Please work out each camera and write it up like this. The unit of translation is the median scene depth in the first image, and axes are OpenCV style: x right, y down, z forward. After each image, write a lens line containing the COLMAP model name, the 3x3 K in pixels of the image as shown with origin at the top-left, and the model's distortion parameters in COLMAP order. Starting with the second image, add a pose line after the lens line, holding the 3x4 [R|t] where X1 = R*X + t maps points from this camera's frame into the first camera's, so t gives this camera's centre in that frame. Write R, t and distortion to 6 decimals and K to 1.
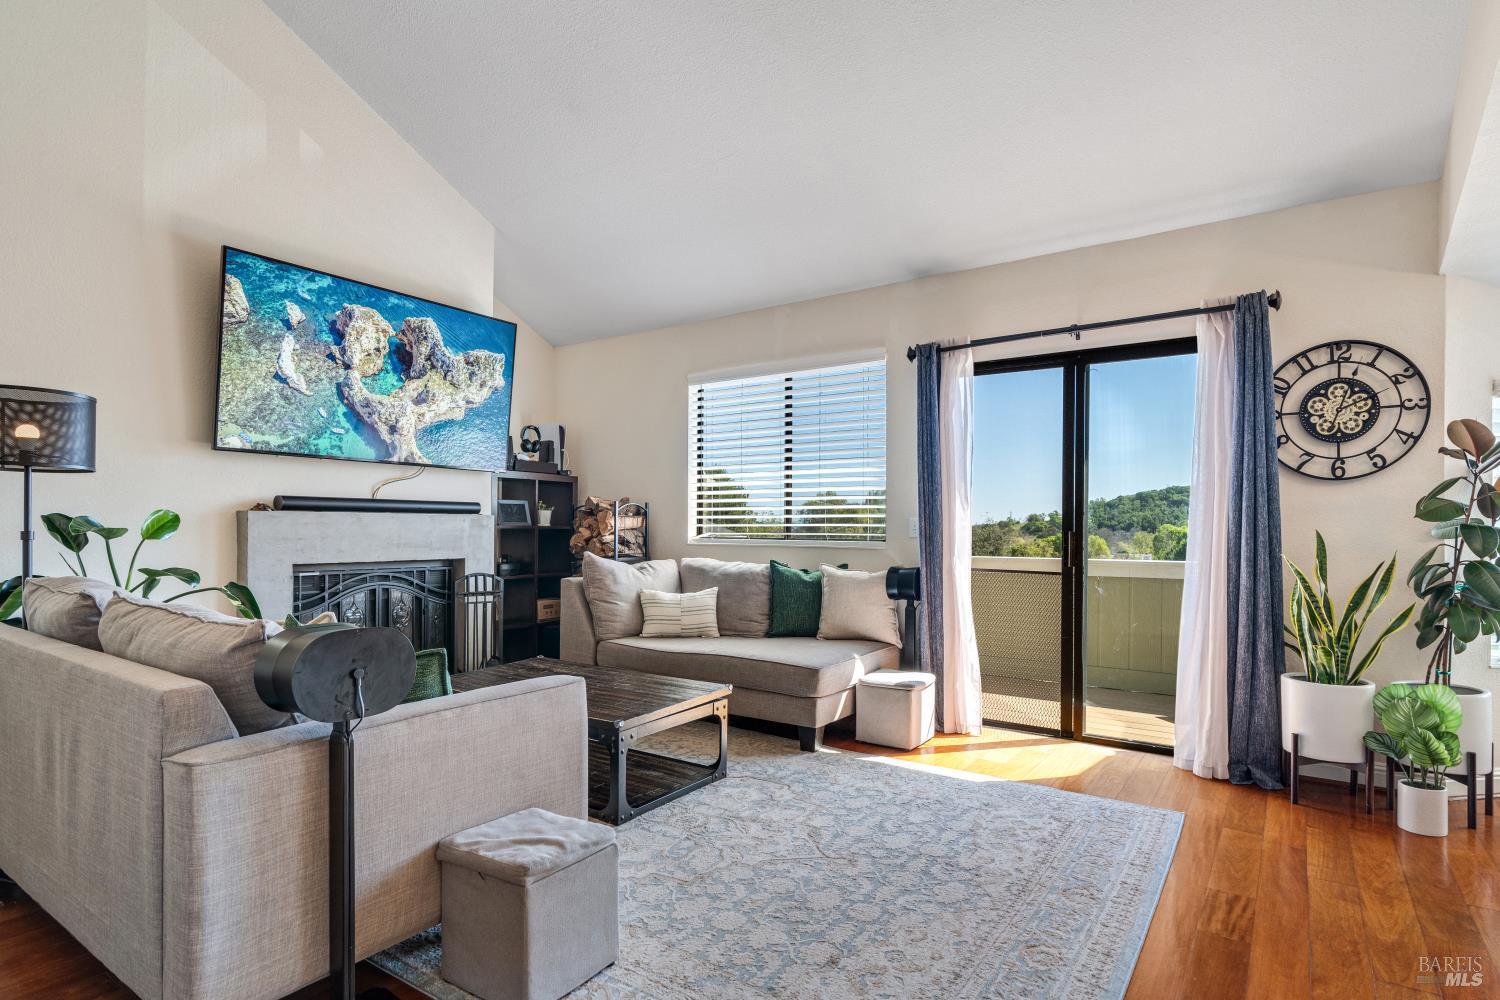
lens RADIAL K [[789.3, 0, 749.1], [0, 789.3, 530.2], [0, 0, 1]] dist [0.000864, 0.000476]
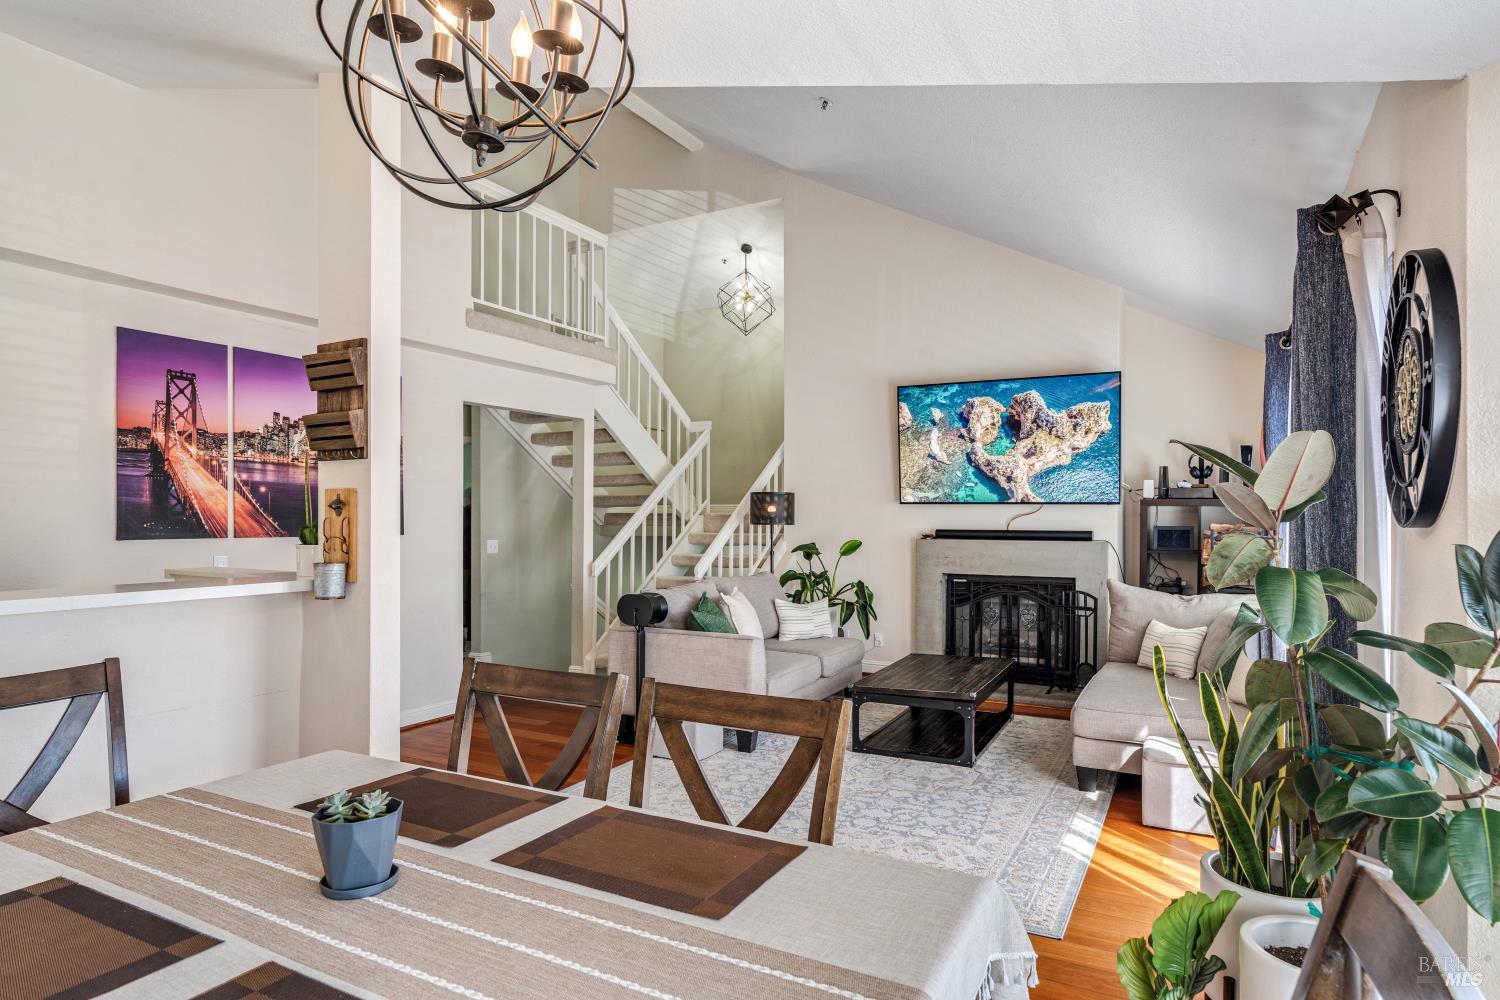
lens RADIAL K [[841.5, 0, 749.9], [0, 841.5, 519.4], [0, 0, 1]] dist [-0.005165, 0.000318]
pose [[0.111327, -0.003954, -0.993776, 1.009445], [-0.006340, 0.999969, -0.004689, -0.051847], [0.993764, 0.006822, 0.111298, 0.422351]]
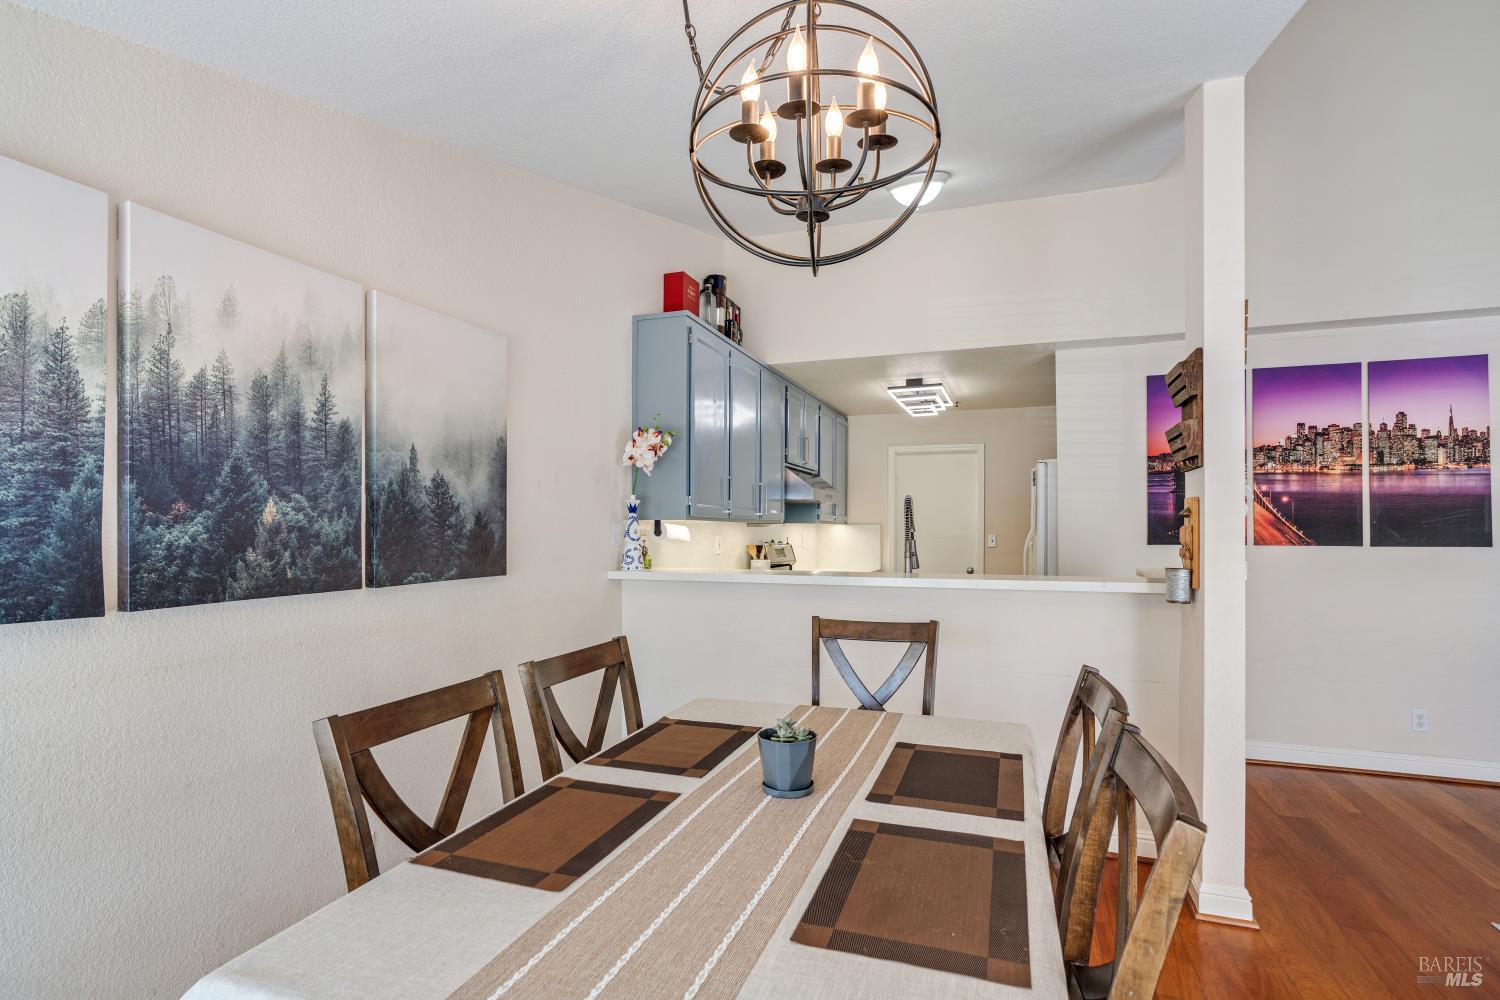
lens RADIAL K [[724.4, 0, 751.8], [0, 724.4, 517.9], [0, 0, 1]] dist [-0.003266, -0.000862]
pose [[-0.964211, -0.008192, -0.265010, 0.804578], [-0.005776, 0.999934, -0.009895, -0.052977], [0.265074, -0.008010, -0.964195, 0.665440]]
